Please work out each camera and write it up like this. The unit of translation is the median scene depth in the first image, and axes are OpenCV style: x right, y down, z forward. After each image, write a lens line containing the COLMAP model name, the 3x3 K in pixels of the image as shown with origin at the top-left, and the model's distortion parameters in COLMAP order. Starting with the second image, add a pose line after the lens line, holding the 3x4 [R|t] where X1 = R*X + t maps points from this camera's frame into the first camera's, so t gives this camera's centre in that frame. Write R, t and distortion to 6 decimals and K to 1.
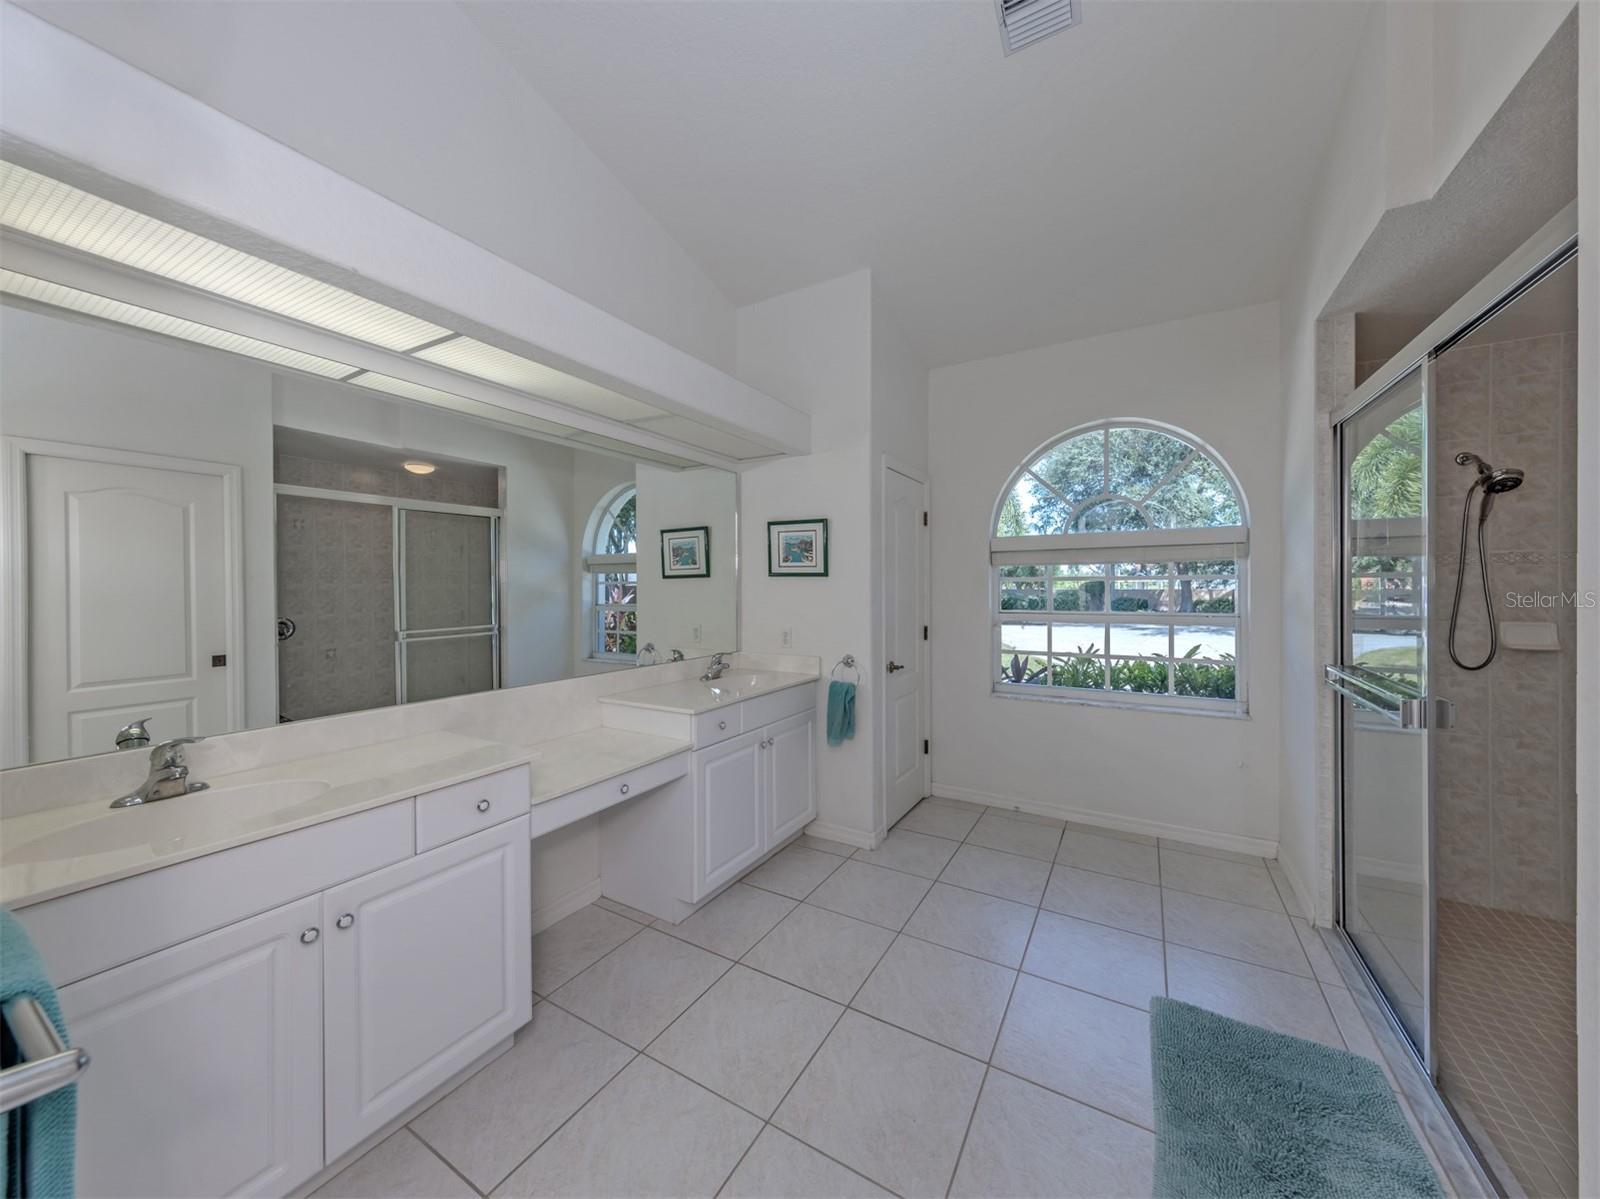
lens RADIAL K [[636.3, 0, 739.7], [0, 636.3, 580.7], [0, 0, 1]] dist [0.007172, -0.000217]
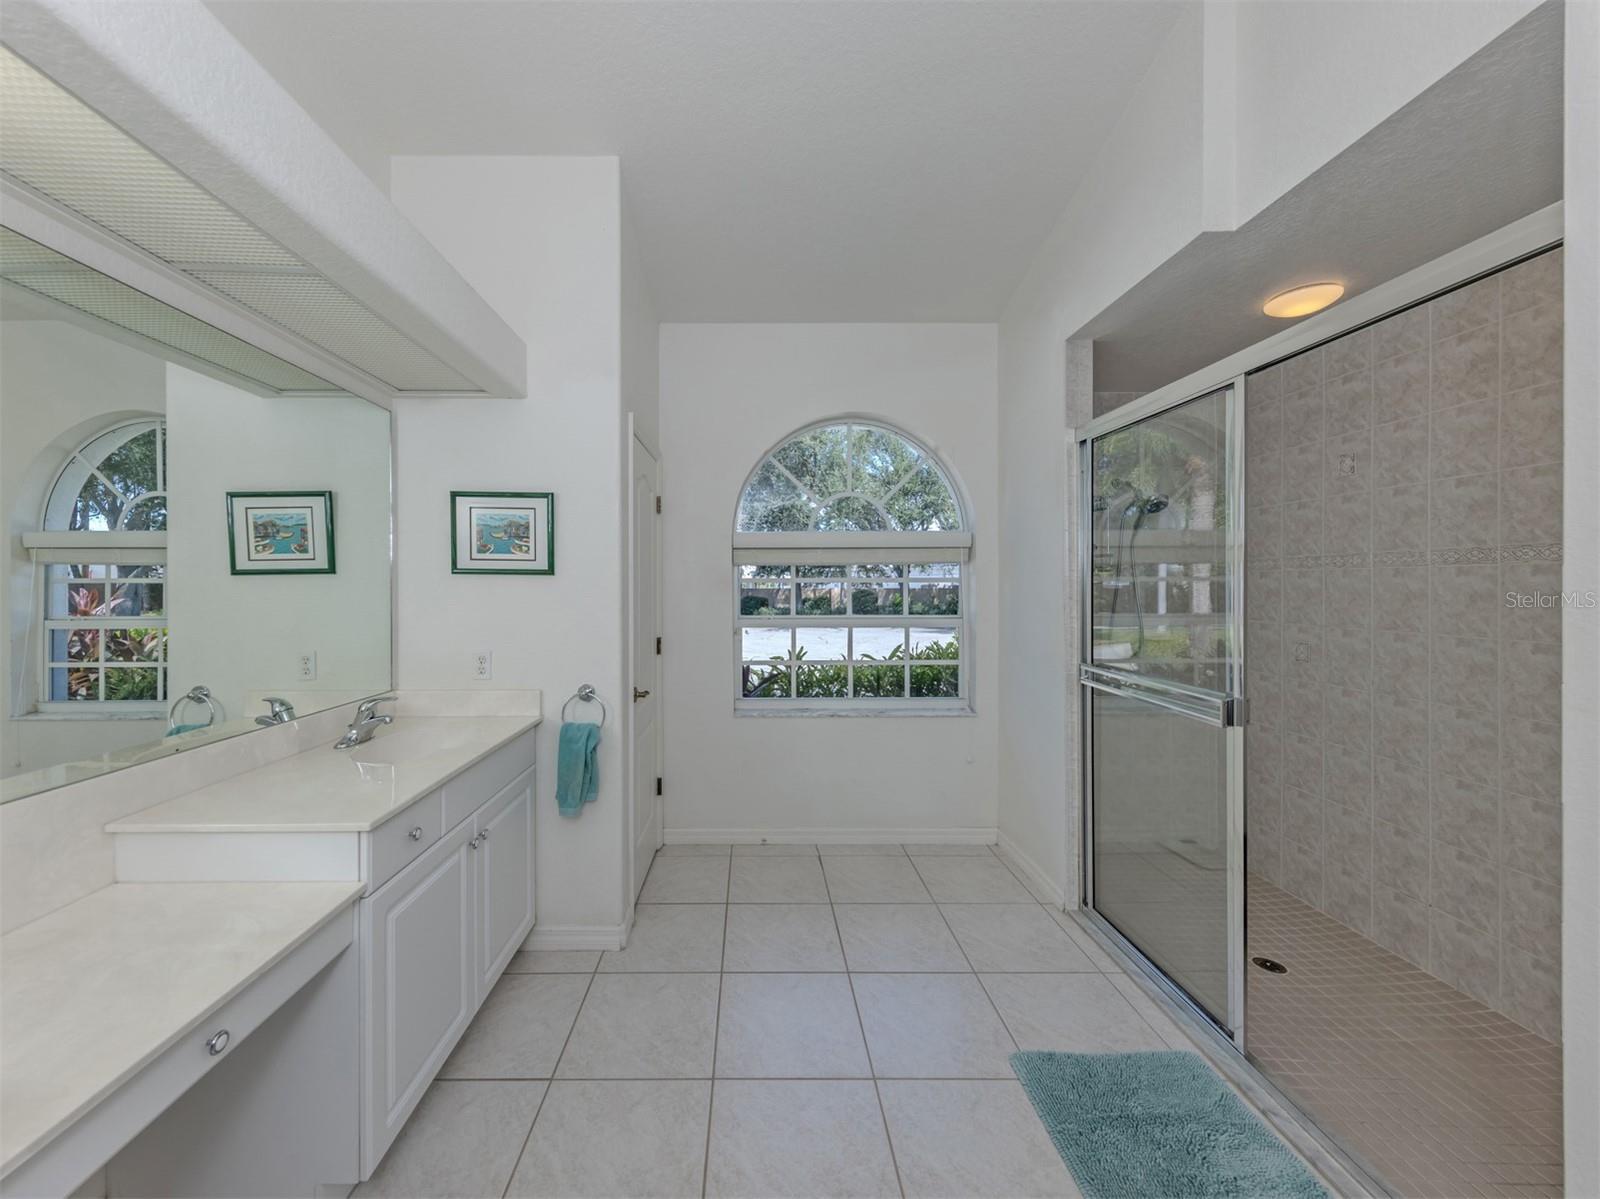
lens RADIAL K [[636.3, 0, 739.7], [0, 636.3, 580.7], [0, 0, 1]] dist [0.007172, -0.000217]
pose [[0.809931, 0.004832, 0.586506, -0.108172], [-0.007188, 0.999973, 0.001688, -0.003038], [-0.586482, -0.005583, 0.809943, 0.308321]]
